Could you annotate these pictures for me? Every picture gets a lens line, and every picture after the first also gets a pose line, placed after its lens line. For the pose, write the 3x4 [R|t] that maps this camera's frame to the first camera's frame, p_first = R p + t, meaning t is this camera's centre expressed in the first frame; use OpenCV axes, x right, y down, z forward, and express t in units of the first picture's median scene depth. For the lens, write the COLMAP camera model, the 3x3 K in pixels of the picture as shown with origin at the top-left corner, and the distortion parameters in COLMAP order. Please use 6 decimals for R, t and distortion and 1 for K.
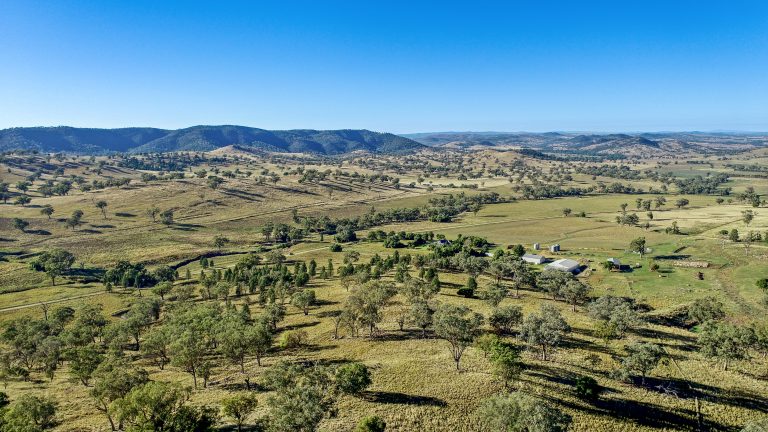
lens RADIAL K [[529.0, 0, 384.0], [0, 529.0, 216.0], [0, 0, 1]] dist [-0.006232, 0.001799]
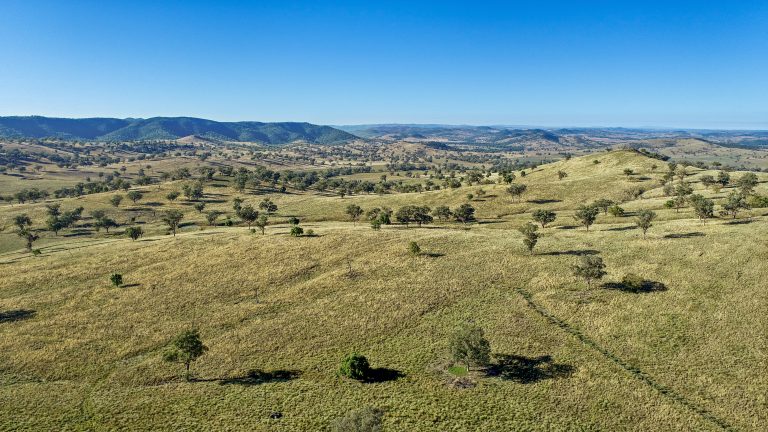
lens RADIAL K [[524.9, 0, 384.0], [0, 524.9, 216.0], [0, 0, 1]] dist [-0.008460, -0.000816]
pose [[0.995004, -0.000435, 0.099834, 0.025617], [-0.001346, 0.999841, 0.017772, 0.024053], [-0.099826, -0.017817, 0.994845, -0.195756]]
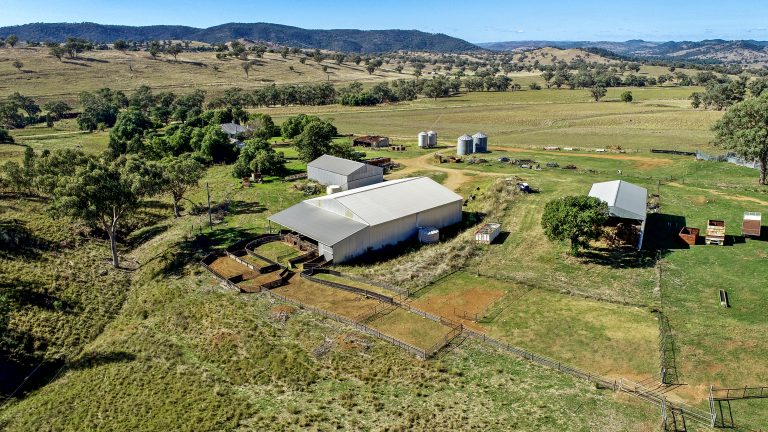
lens RADIAL K [[529.0, 0, 384.0], [0, 529.0, 216.0], [0, 0, 1]] dist [-0.006232, 0.001799]
pose [[0.992209, 0.041002, -0.117648, 0.041257], [-0.021668, 0.986694, 0.161137, 0.007004], [0.122689, -0.157333, 0.979895, 0.088882]]
